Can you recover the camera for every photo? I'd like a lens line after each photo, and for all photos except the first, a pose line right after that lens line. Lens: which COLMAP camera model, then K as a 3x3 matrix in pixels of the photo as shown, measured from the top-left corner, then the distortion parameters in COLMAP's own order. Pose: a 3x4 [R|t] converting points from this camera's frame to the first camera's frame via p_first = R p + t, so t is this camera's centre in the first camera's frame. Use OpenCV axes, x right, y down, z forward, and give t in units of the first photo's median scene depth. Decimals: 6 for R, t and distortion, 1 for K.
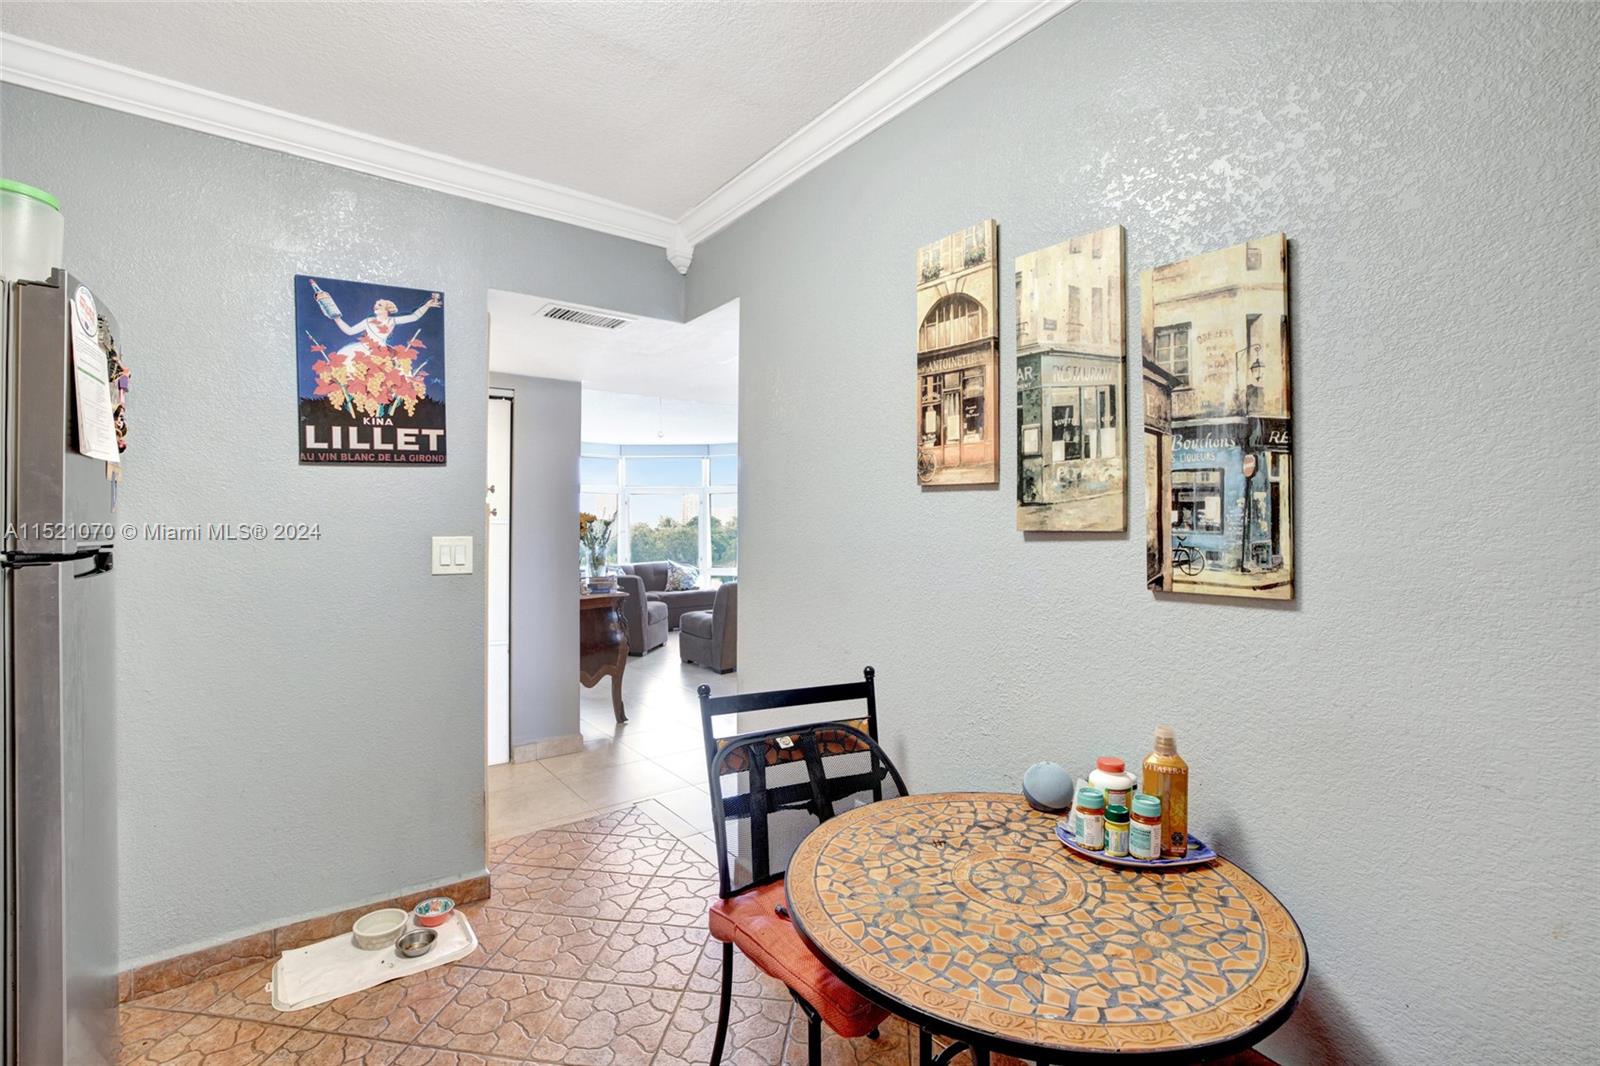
lens RADIAL K [[691.2, 0, 799.1], [0, 691.2, 535.0], [0, 0, 1]] dist [-0.027701, 0.008594]
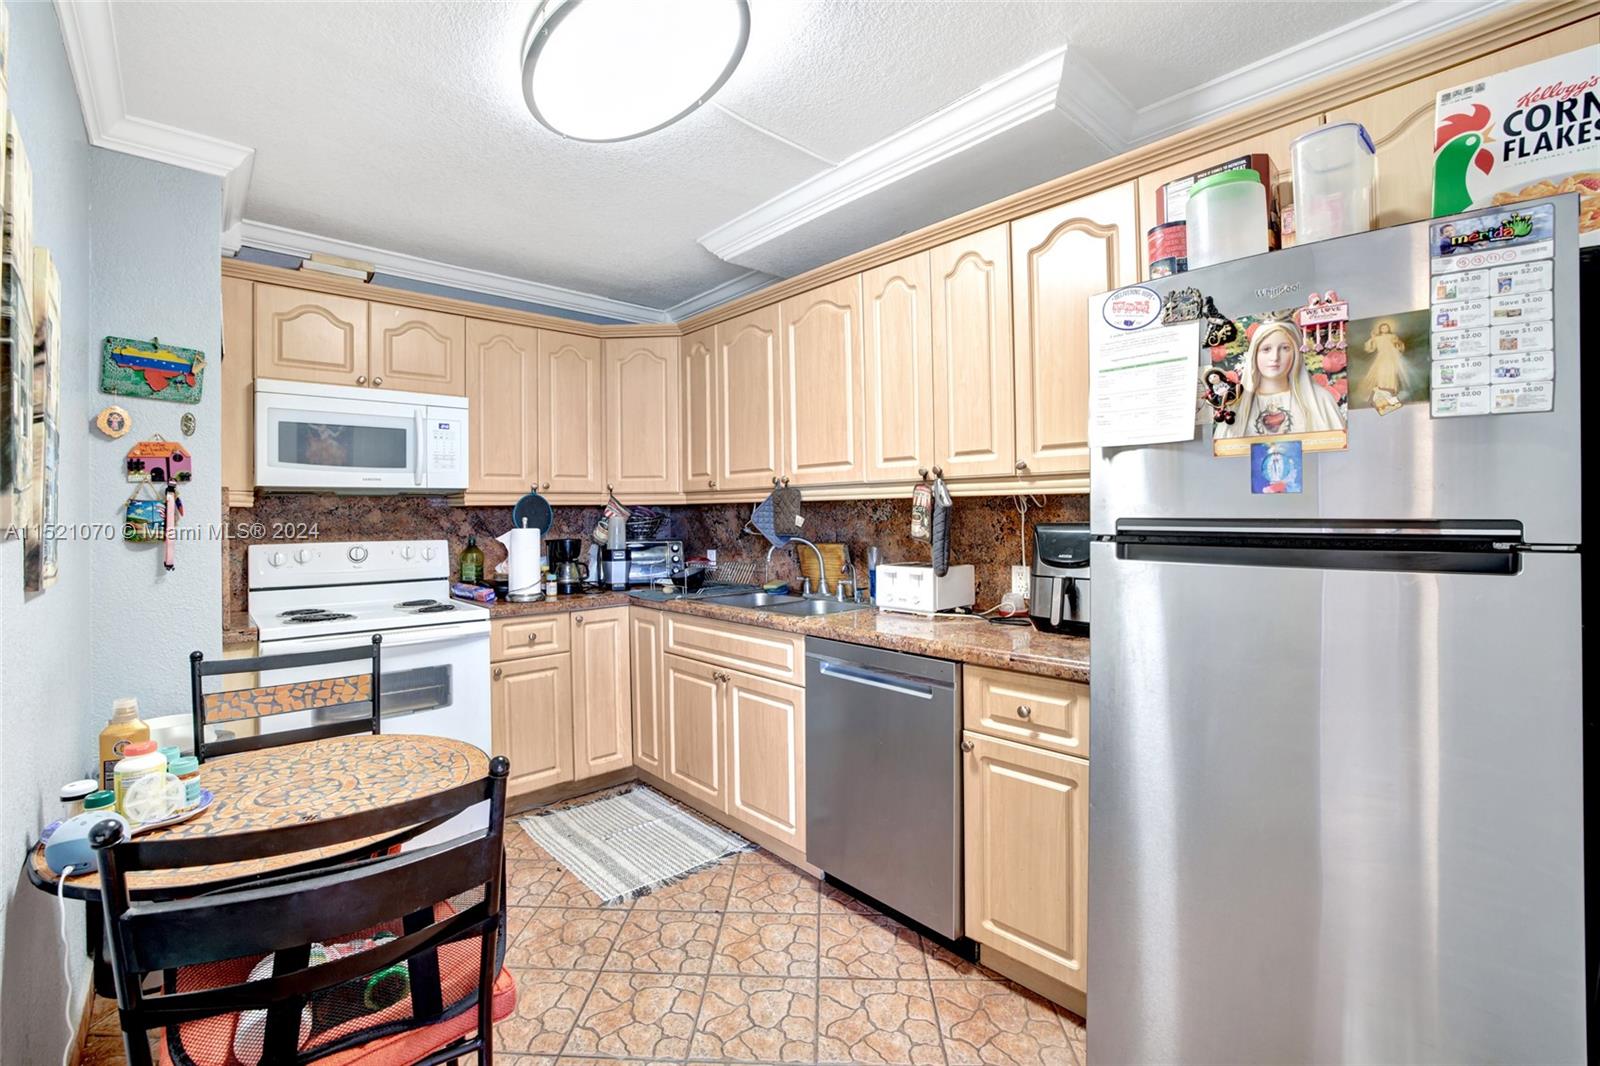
lens RADIAL K [[691.2, 0, 791.1], [0, 691.2, 505.9], [0, 0, 1]] dist [-0.027701, 0.008594]
pose [[-0.995432, 0.026074, -0.091845, -0.492840], [0.027548, 0.999511, -0.014814, 0.010641], [0.091414, -0.017277, -0.995663, 2.345960]]
